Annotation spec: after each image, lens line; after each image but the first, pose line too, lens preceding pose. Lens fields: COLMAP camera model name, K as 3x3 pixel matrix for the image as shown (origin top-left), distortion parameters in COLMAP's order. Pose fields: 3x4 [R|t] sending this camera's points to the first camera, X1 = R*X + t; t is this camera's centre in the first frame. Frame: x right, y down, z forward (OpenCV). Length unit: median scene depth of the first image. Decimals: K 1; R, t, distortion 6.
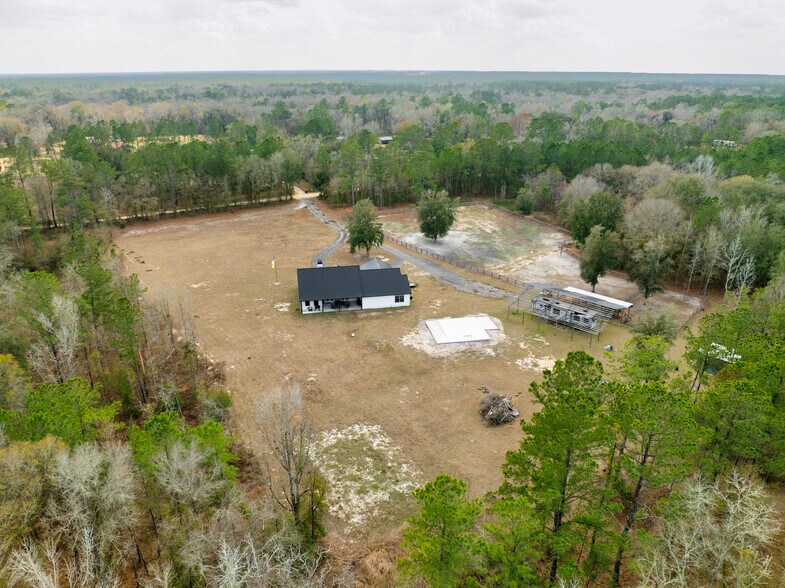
lens RADIAL K [[550.8, 0, 392.5], [0, 550.8, 294.0], [0, 0, 1]] dist [-0.030105, -0.001117]
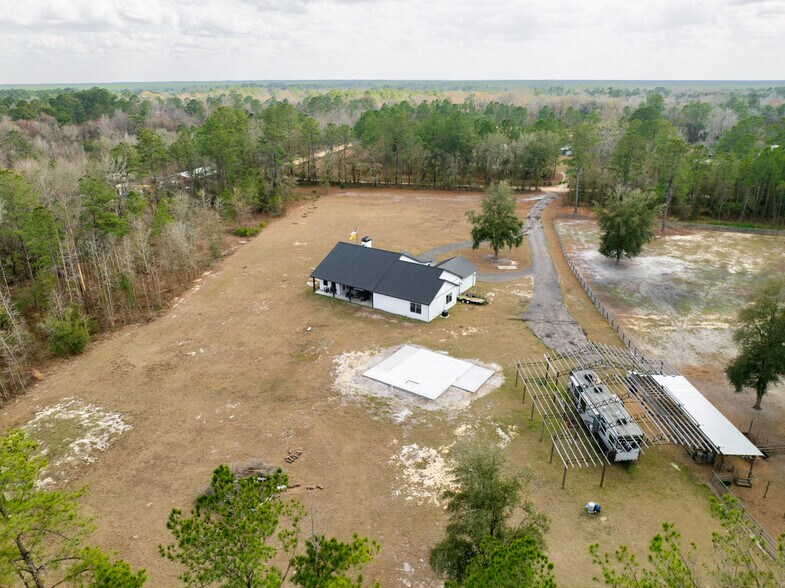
lens RADIAL K [[550.8, 0, 392.5], [0, 550.8, 294.0], [0, 0, 1]] dist [-0.030105, -0.001117]
pose [[0.711727, 0.250987, -0.656087, 0.445745], [-0.259630, 0.961844, 0.086306, -0.061449], [0.652715, 0.108913, 0.749734, 0.433586]]
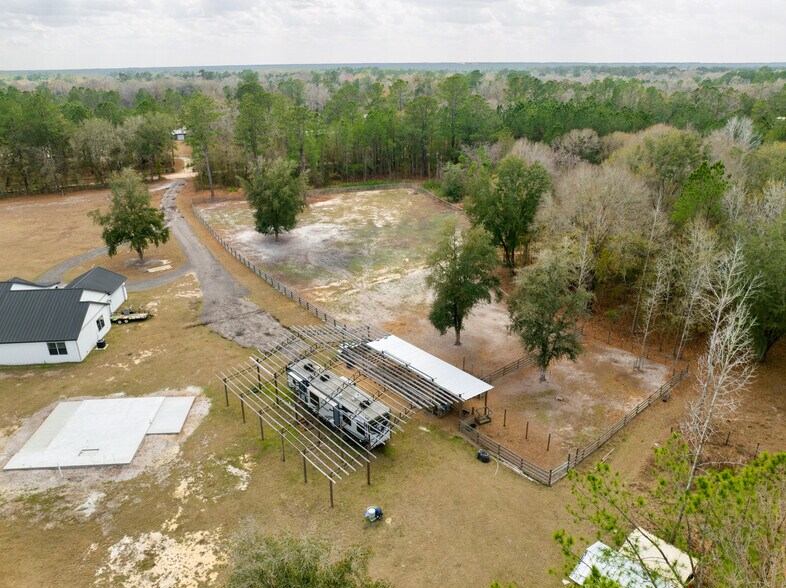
lens RADIAL K [[551.5, 0, 393.0], [0, 551.5, 294.0], [0, 0, 1]] dist [-0.030105, -0.001117]
pose [[0.995332, 0.029591, -0.091858, 0.368731], [-0.028841, 0.999539, 0.009477, -0.056070], [0.092096, -0.006784, 0.995727, 0.503230]]
